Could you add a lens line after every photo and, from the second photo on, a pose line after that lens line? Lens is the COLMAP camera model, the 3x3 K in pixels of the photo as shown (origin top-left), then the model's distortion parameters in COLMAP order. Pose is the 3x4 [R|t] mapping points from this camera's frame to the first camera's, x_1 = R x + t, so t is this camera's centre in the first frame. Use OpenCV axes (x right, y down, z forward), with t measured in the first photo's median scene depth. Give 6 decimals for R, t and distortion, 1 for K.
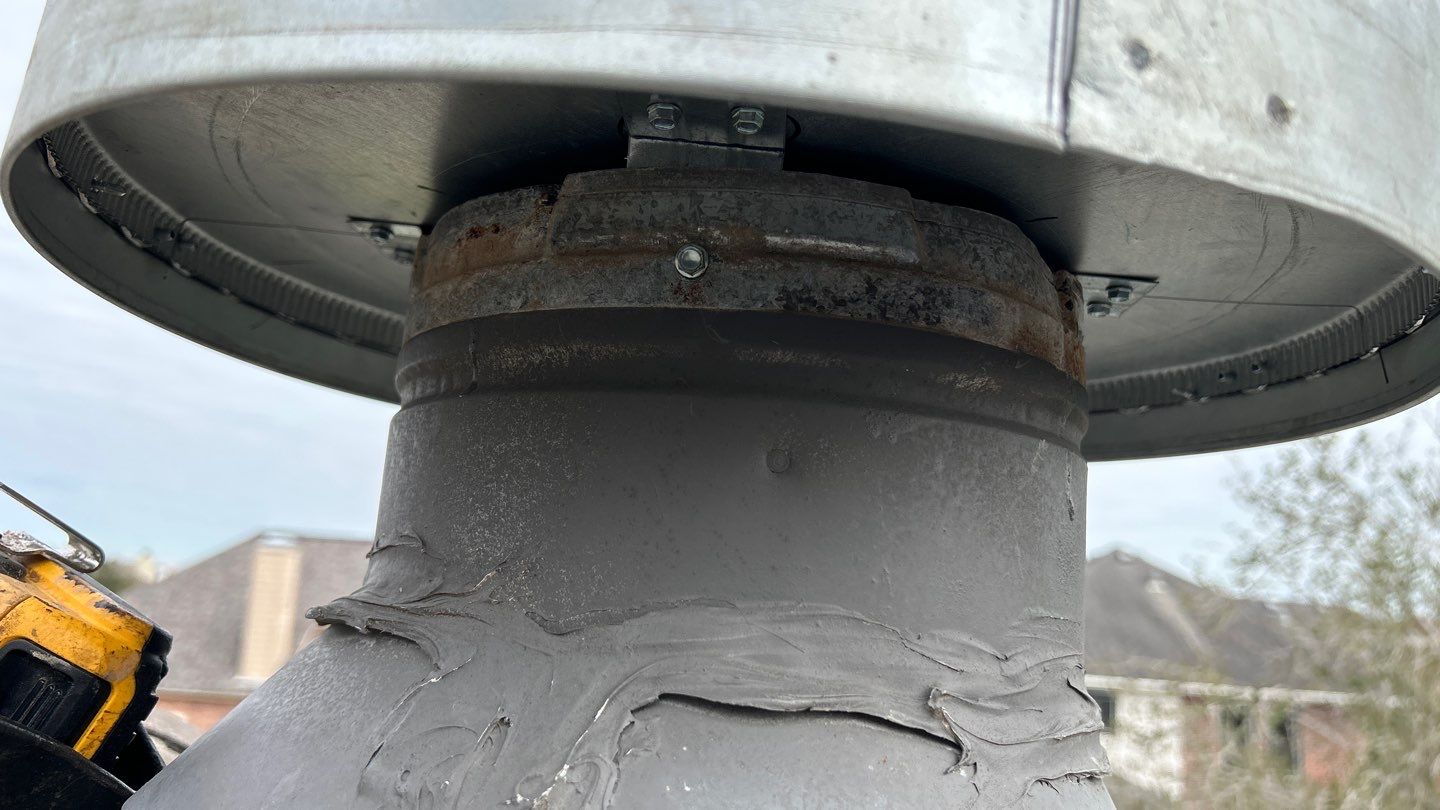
lens RADIAL K [[1070.6, 0, 720.3], [0, 1070.6, 404.2], [0, 0, 1]] dist [-0.024362, -0.010817]
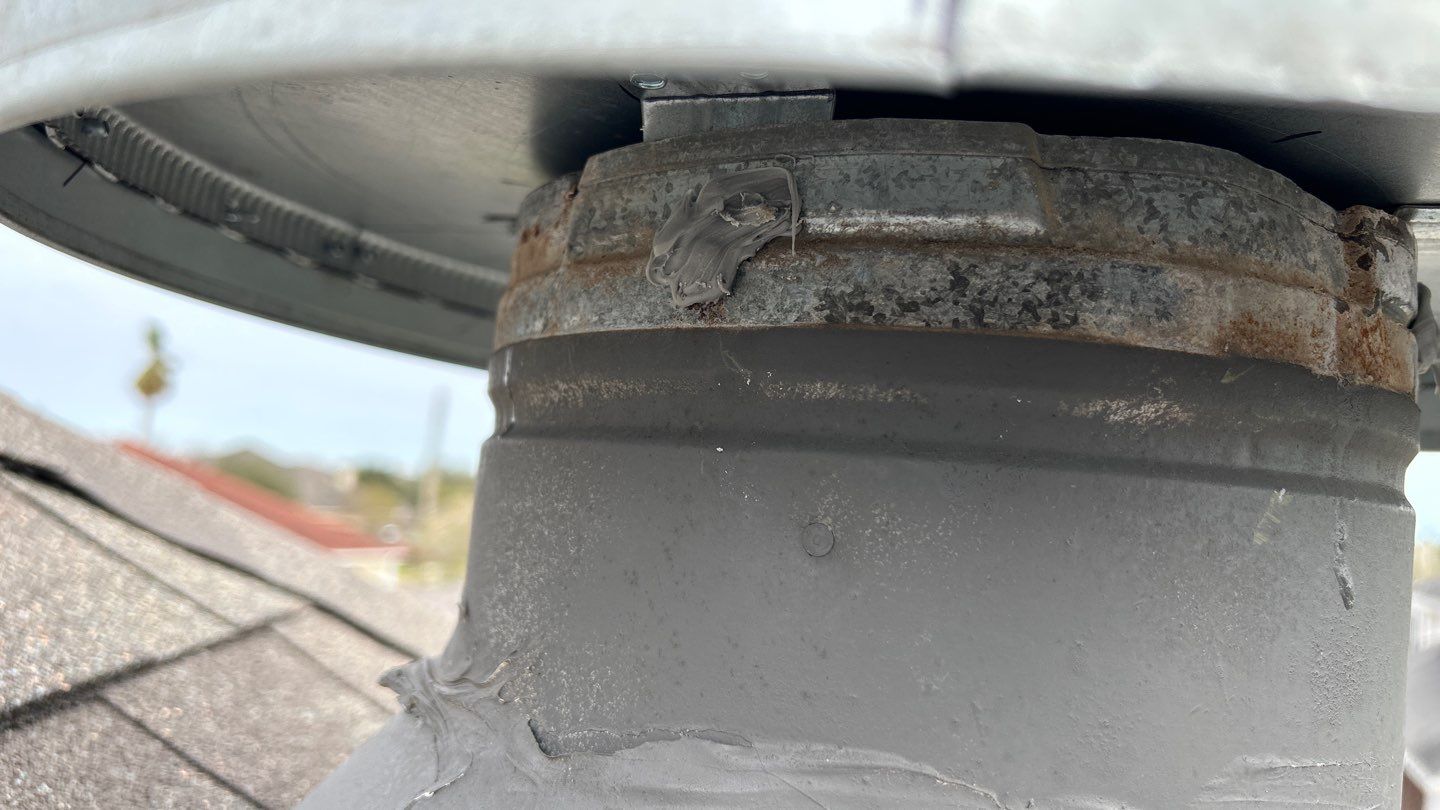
lens RADIAL K [[1070.6, 0, 719.9], [0, 1070.6, 406.4], [0, 0, 1]] dist [-0.024362, -0.010817]
pose [[0.924225, -0.028156, -0.380809, 0.250455], [0.051596, 0.997340, 0.051483, -0.070660], [0.378346, -0.067230, 0.923219, 0.309689]]
